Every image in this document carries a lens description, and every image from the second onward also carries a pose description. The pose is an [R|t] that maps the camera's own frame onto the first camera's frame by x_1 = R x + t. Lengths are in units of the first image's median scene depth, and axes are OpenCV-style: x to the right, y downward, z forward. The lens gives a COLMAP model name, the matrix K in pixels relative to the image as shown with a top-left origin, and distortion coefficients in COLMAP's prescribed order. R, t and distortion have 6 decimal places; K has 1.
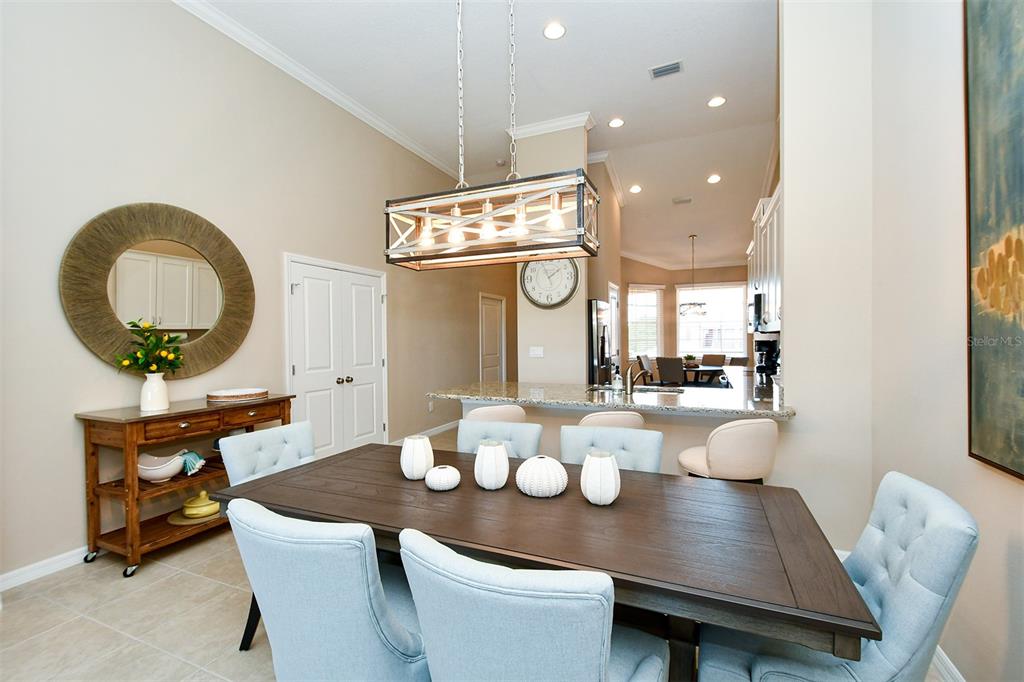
lens RADIAL K [[448.5, 0, 514.0], [0, 448.5, 344.3], [0, 0, 1]] dist [-0.000325, -0.000296]
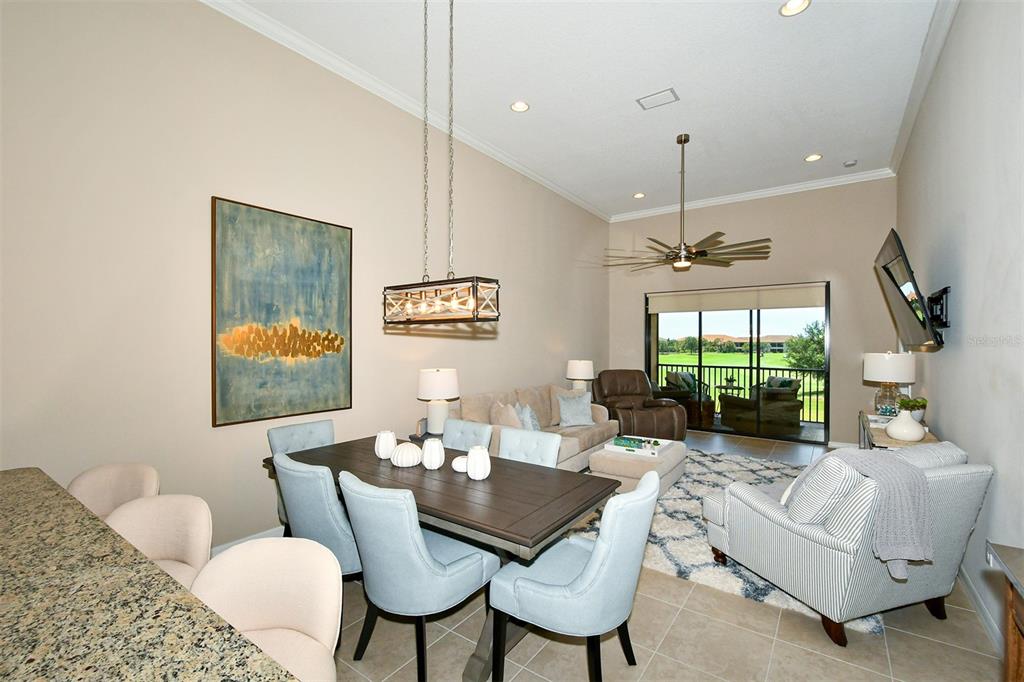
lens RADIAL K [[443.6, 0, 511.3], [0, 443.6, 343.3], [0, 0, 1]] dist [0.002018, -0.000030]
pose [[-0.974513, 0.003225, 0.224306, -0.567481], [0.006611, 0.999875, 0.014346, -0.113001], [-0.224232, 0.015464, -0.974413, 2.063440]]
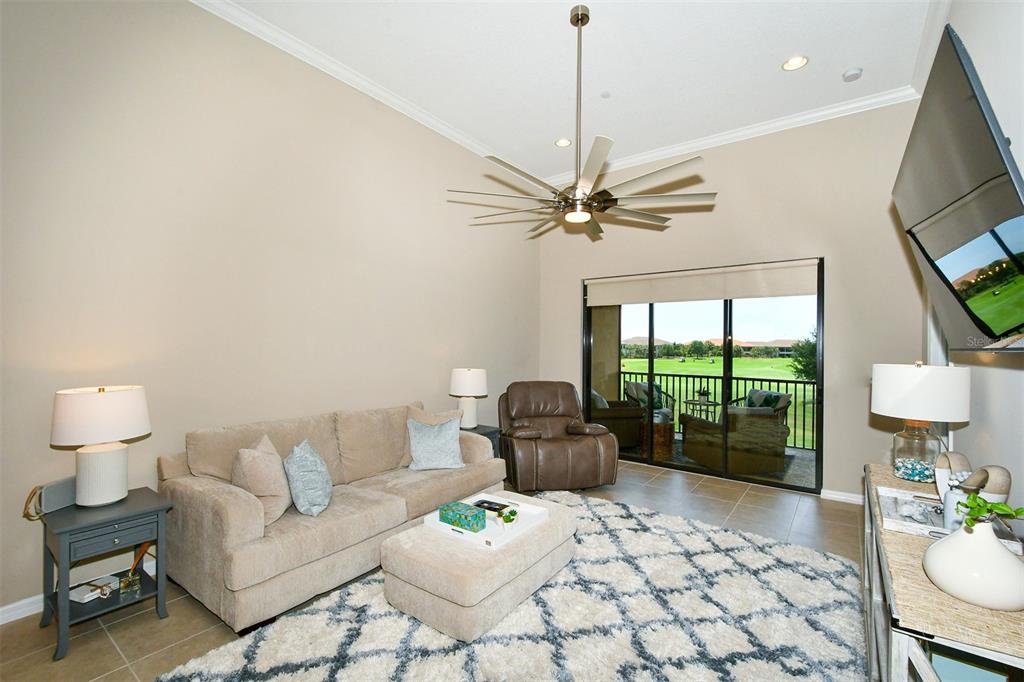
lens RADIAL K [[448.5, 0, 514.0], [0, 448.5, 344.3], [0, 0, 1]] dist [-0.000325, -0.000296]
pose [[-0.973037, -0.000935, 0.230645, -1.151868], [0.001167, 0.999959, 0.008977, -0.082593], [-0.230644, 0.009004, -0.972997, 0.853698]]
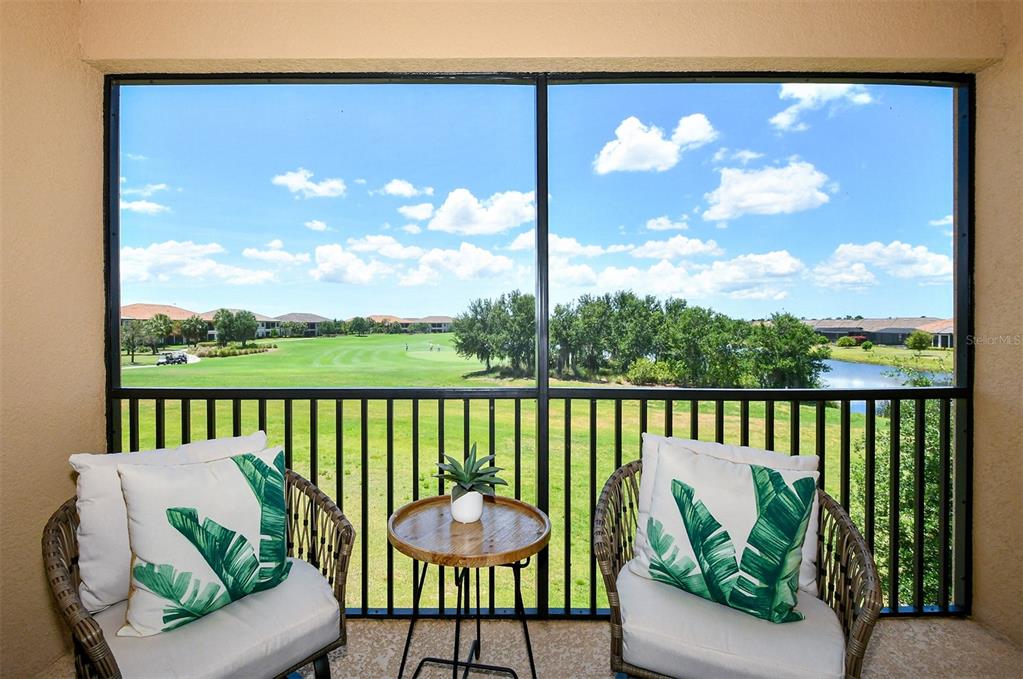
lens RADIAL K [[475.7, 0, 481.6], [0, 475.7, 323.6], [0, 0, 1]] dist [-0.000421, 0.000190]
pose [[-0.917484, 0.009511, -0.397659, -1.561754], [0.004097, 0.999887, 0.014463, 0.073161], [0.397752, 0.011640, -0.917419, -2.562824]]
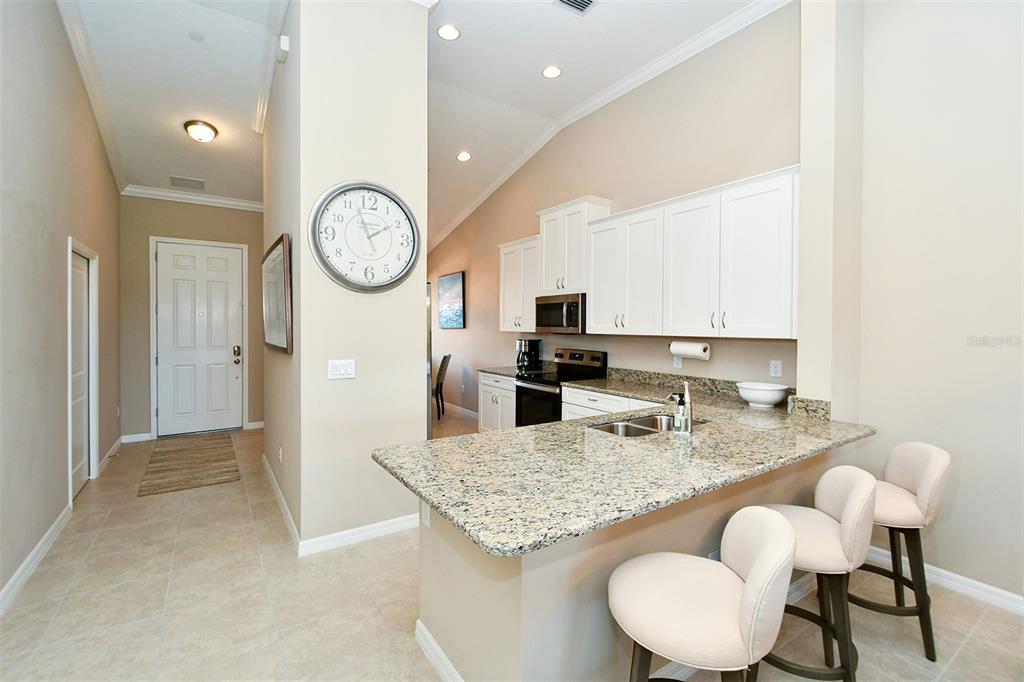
lens RADIAL K [[453.2, 0, 505.9], [0, 453.2, 330.3], [0, 0, 1]] dist [-0.002857, -0.000589]
pose [[0.551767, 0.000007, 0.833998, -0.844189], [0.002230, 0.999996, -0.001484, -0.082107], [-0.833995, 0.002678, 0.551765, 1.480203]]
